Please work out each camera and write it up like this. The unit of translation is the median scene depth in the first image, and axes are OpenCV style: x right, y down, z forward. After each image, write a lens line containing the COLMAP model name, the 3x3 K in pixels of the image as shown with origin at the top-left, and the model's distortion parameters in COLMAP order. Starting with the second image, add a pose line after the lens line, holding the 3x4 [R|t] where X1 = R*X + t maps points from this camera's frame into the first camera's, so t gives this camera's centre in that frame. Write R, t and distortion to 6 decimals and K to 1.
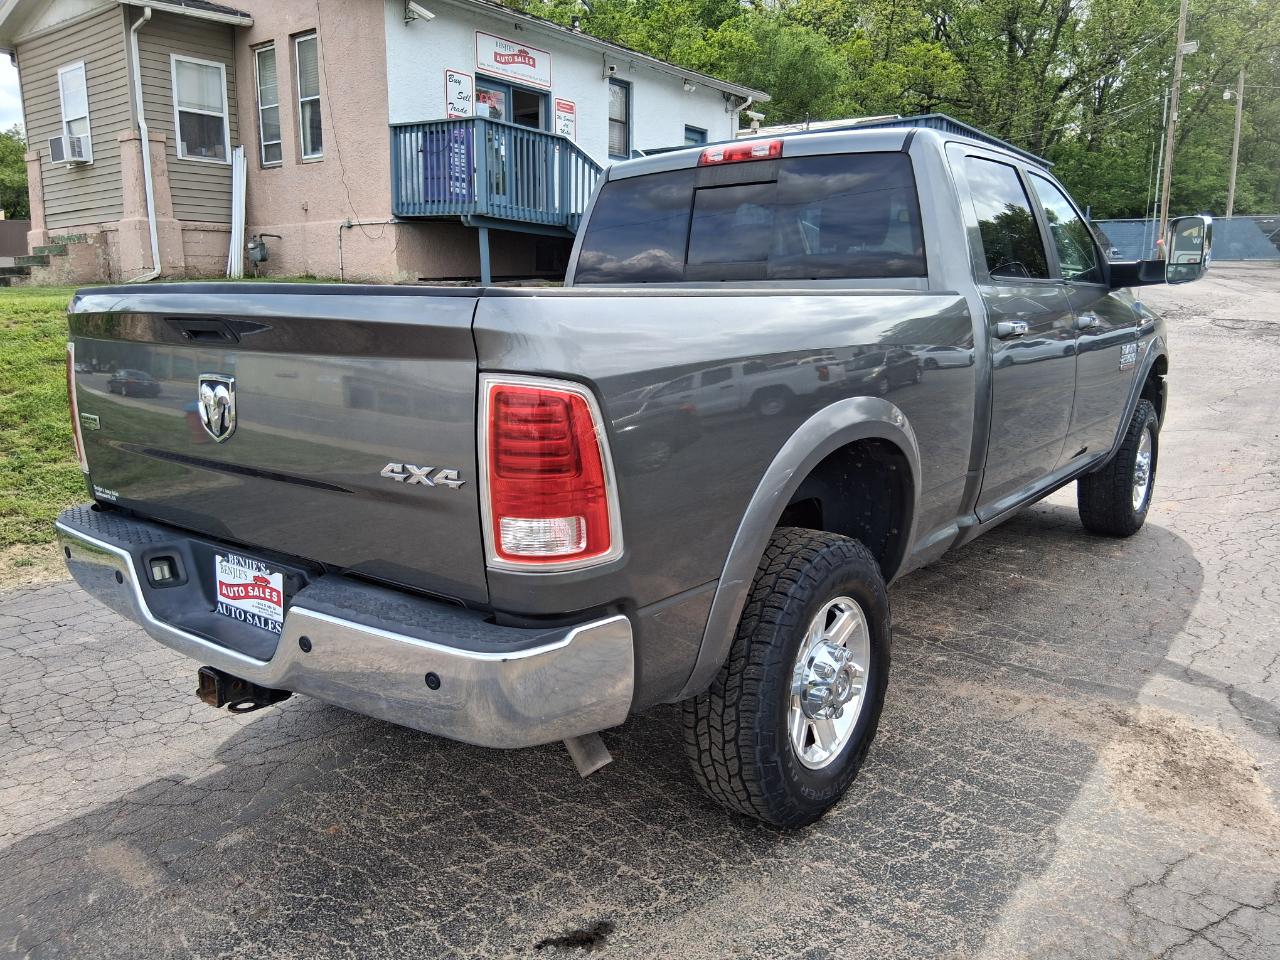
lens RADIAL K [[980.8, 0, 640.0], [0, 980.8, 480.0], [0, 0, 1]] dist [0.079305, -0.137334]
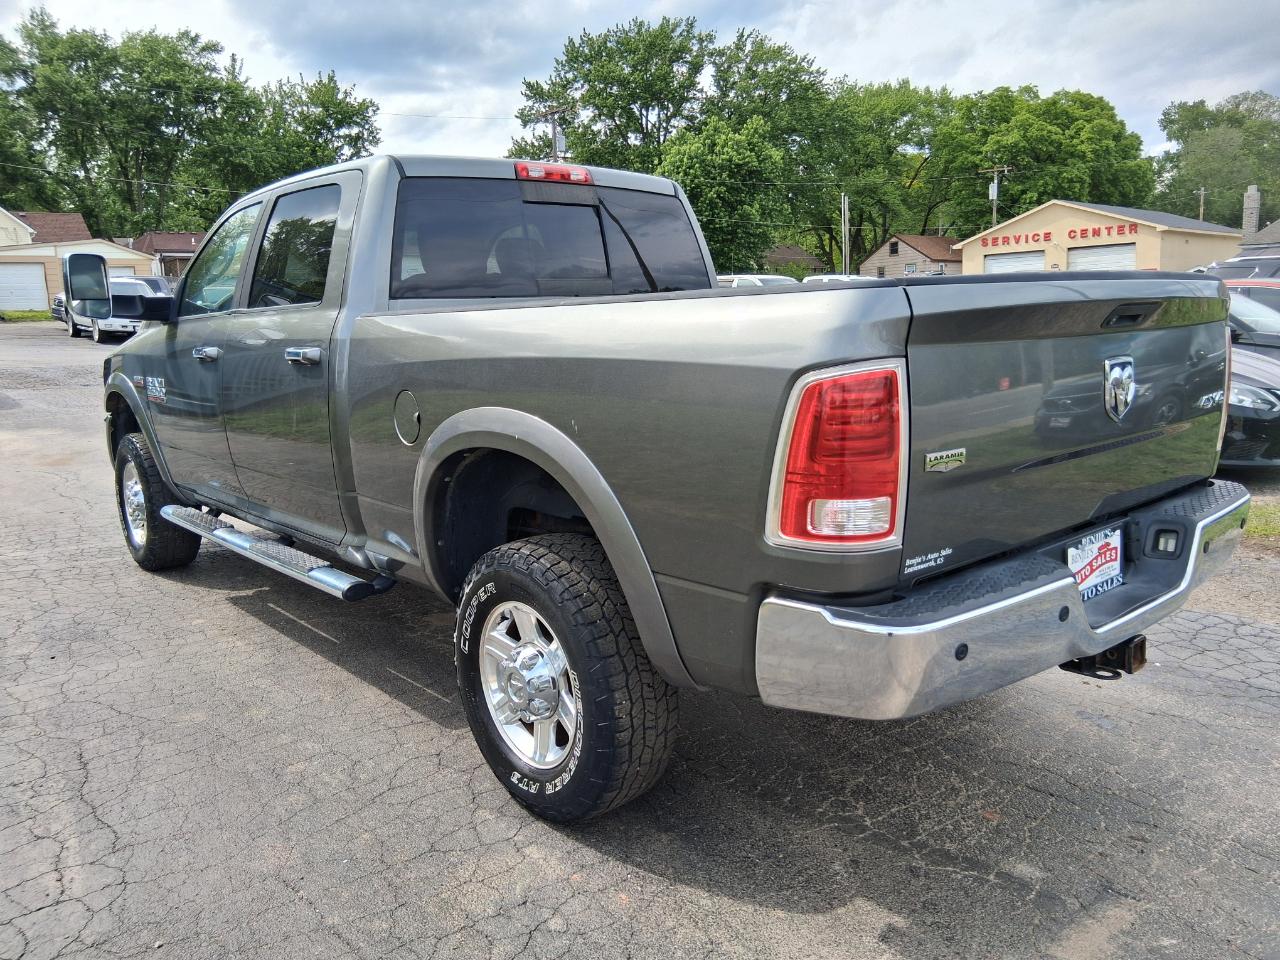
lens RADIAL K [[967.1, 0, 638.0], [0, 967.1, 457.3], [0, 0, 1]] dist [0.049059, -0.076683]
pose [[0.213248, -0.150160, 0.965390, -1.200246], [0.216662, 0.970783, 0.103139, -0.170400], [-0.952672, 0.187169, 0.239551, 0.967885]]
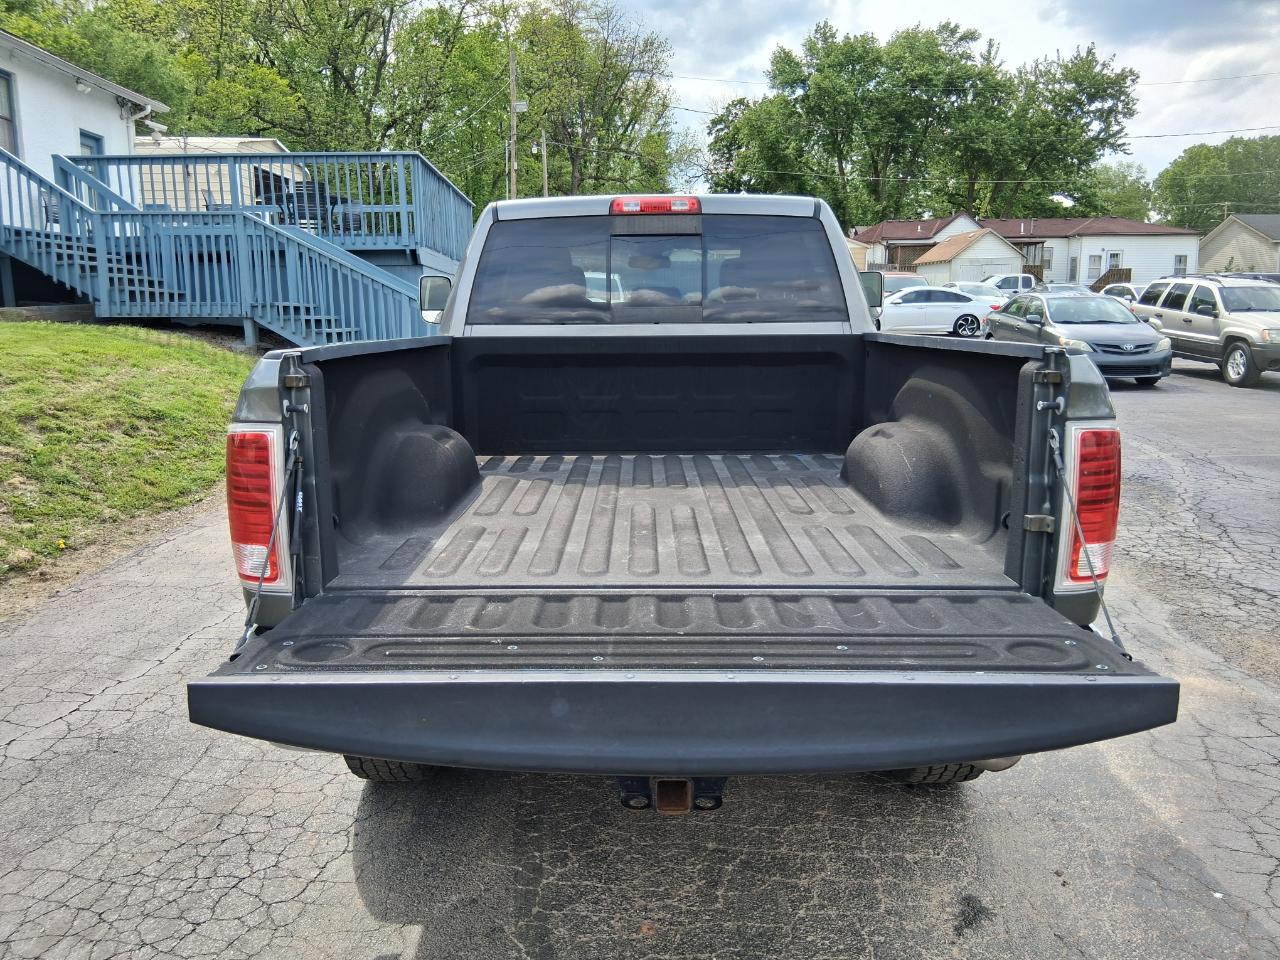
lens RADIAL K [[970.0, 0, 644.5], [0, 970.0, 459.8], [0, 0, 1]] dist [0.081589, -0.143397]
pose [[0.792129, -0.093746, 0.603111, -0.762375], [0.117444, 0.993079, 0.000109, -0.075104], [-0.598948, 0.070745, 0.797657, 0.229700]]
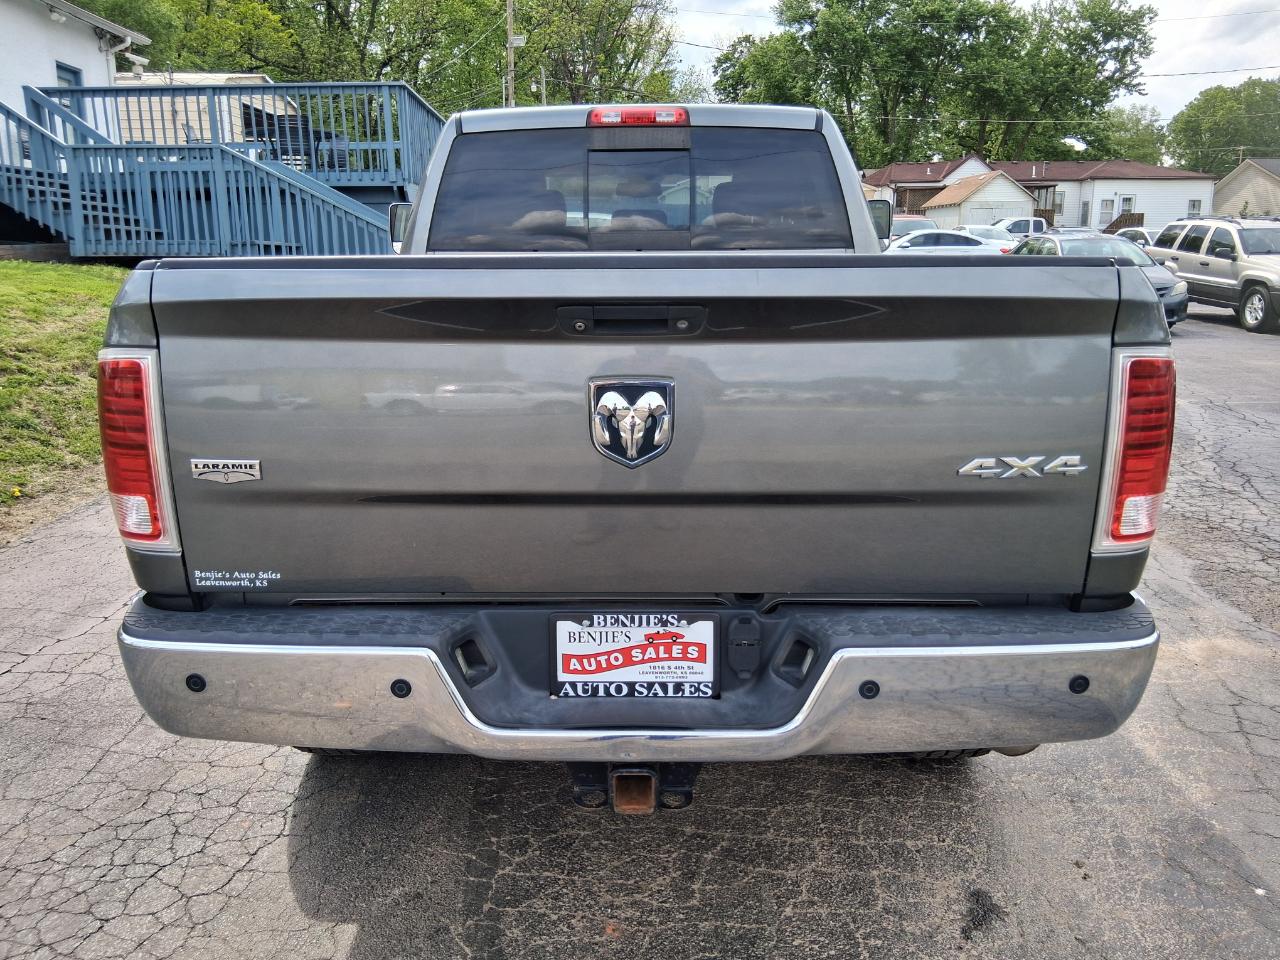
lens RADIAL K [[978.5, 0, 641.9], [0, 978.5, 461.9], [0, 0, 1]] dist [0.043667, -0.080590]
pose [[0.795554, -0.124947, 0.592860, -0.669283], [0.115658, 0.991829, 0.053831, -0.063247], [-0.594742, 0.025743, 0.803505, 0.308214]]
